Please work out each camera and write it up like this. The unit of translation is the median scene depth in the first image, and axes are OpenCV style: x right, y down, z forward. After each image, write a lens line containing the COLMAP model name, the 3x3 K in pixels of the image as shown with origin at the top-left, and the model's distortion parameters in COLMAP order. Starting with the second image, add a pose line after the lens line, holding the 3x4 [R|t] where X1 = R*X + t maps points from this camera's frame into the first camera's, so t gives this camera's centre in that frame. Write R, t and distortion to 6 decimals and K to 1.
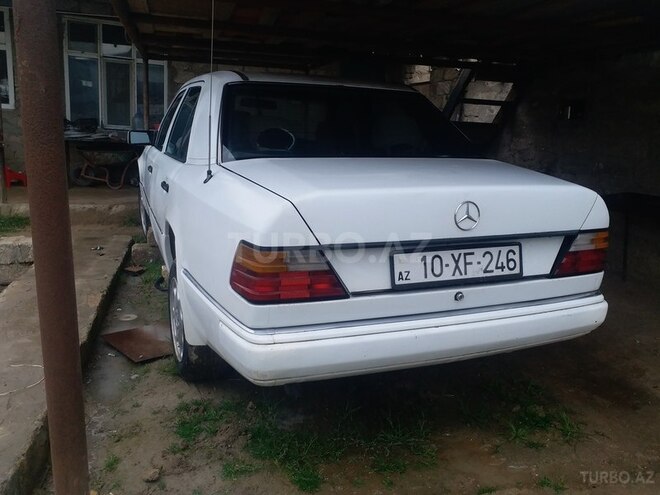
lens RADIAL K [[511.4, 0, 331.8], [0, 511.4, 269.6], [0, 0, 1]] dist [0.032781, -0.063619]
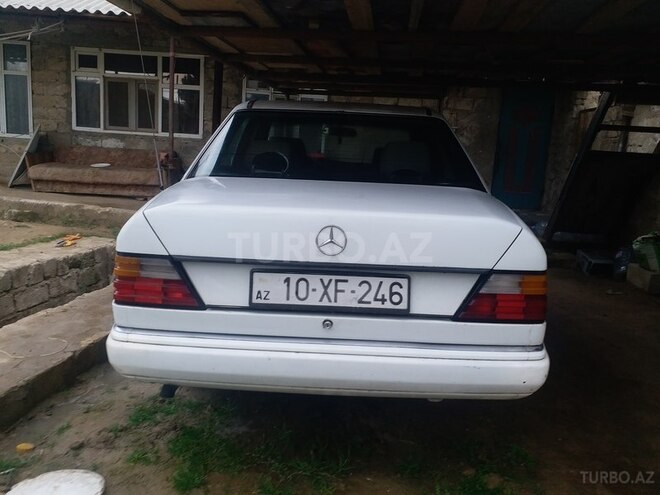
lens RADIAL K [[511.4, 0, 331.8], [0, 511.4, 269.6], [0, 0, 1]] dist [0.032781, -0.063619]
pose [[0.922376, 0.092965, -0.374940, 0.597648], [-0.113954, 0.992899, -0.034147, -0.017136], [0.369103, 0.074223, 0.926420, 0.114156]]
